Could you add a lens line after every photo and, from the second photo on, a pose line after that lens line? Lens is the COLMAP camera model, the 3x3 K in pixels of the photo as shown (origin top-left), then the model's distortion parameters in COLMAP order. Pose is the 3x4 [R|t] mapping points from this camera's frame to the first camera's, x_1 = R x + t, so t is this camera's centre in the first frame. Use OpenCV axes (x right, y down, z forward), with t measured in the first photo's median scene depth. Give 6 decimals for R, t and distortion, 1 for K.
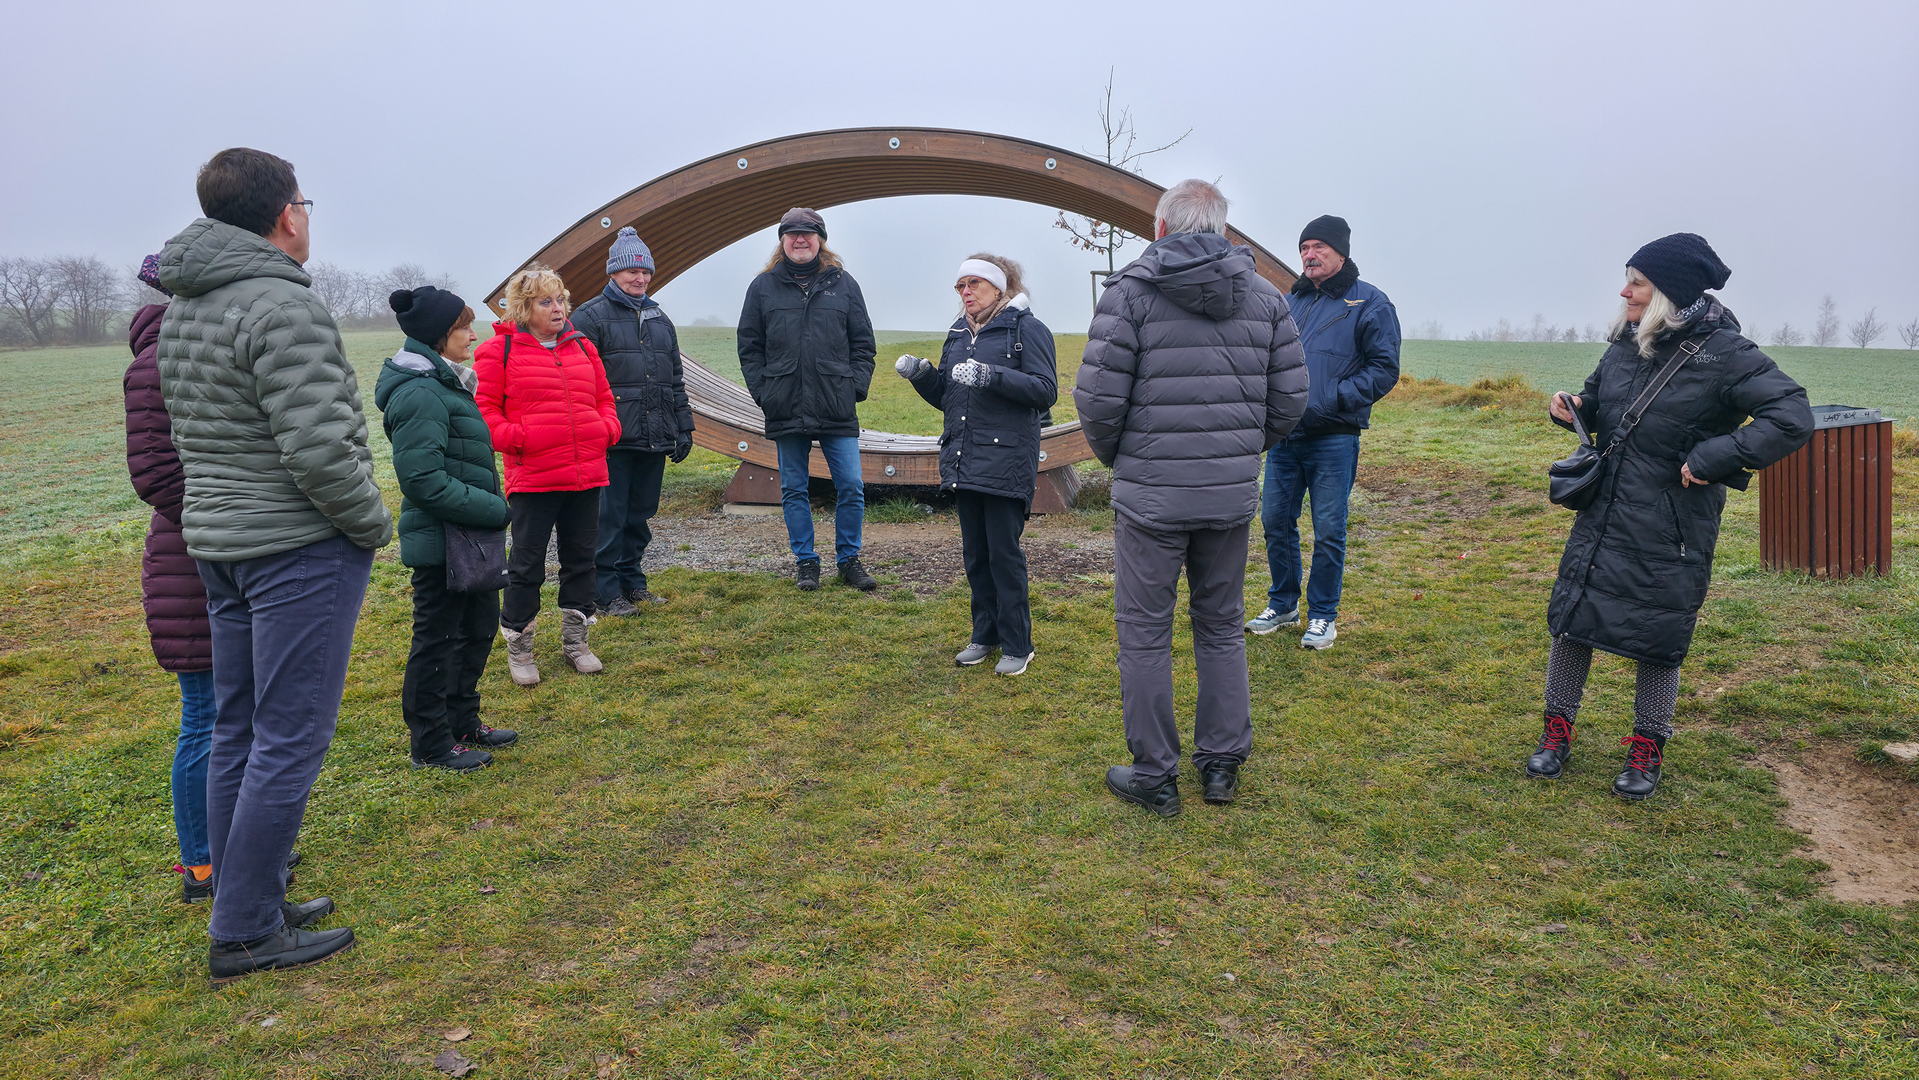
lens RADIAL K [[1390.0, 0, 959.7], [0, 1390.0, 551.0], [0, 0, 1]] dist [0.005893, 0.004118]
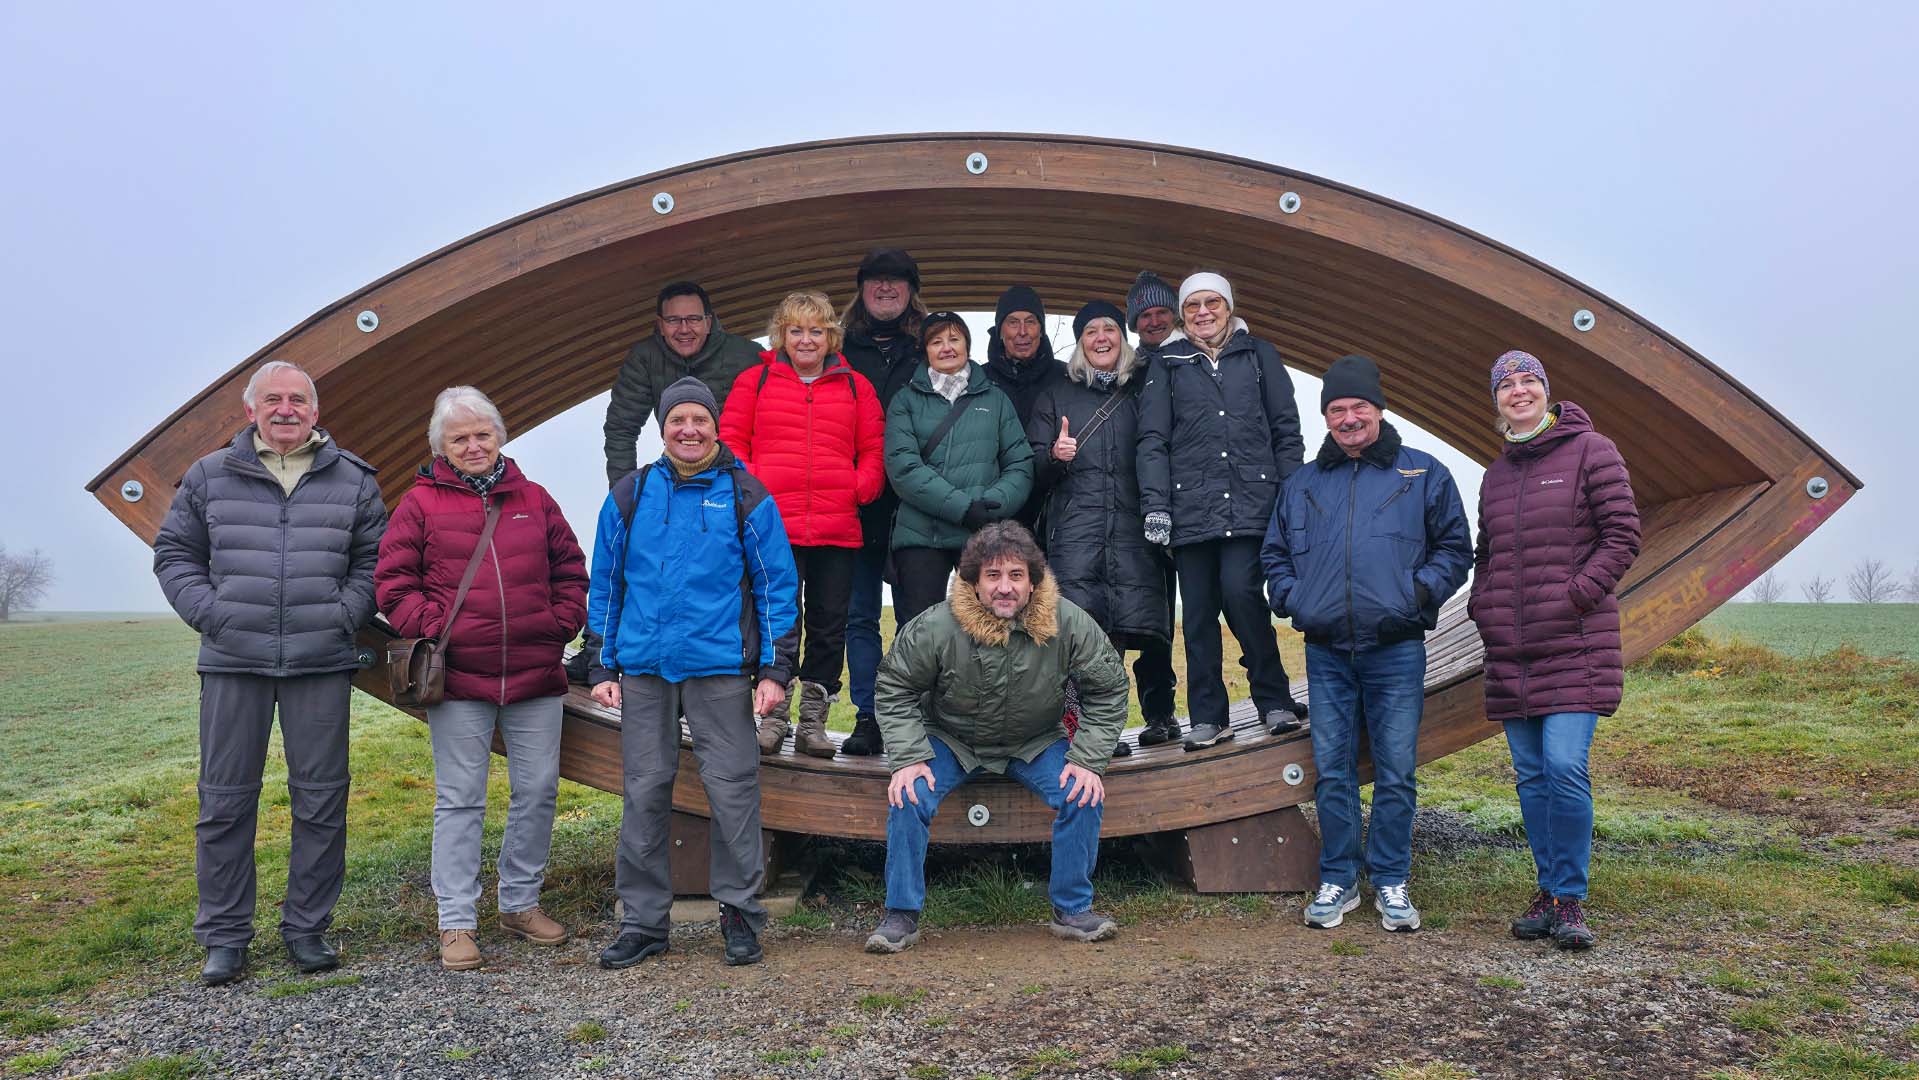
lens RADIAL K [[1263.1, 0, 976.5], [0, 1263.1, 543.8], [0, 0, 1]] dist [0.019777, -0.001308]
pose [[0.987634, -0.023920, 0.154940, -0.119104], [0.043780, 0.991056, -0.126064, -0.097733], [-0.150539, 0.131288, 0.979848, 0.560421]]
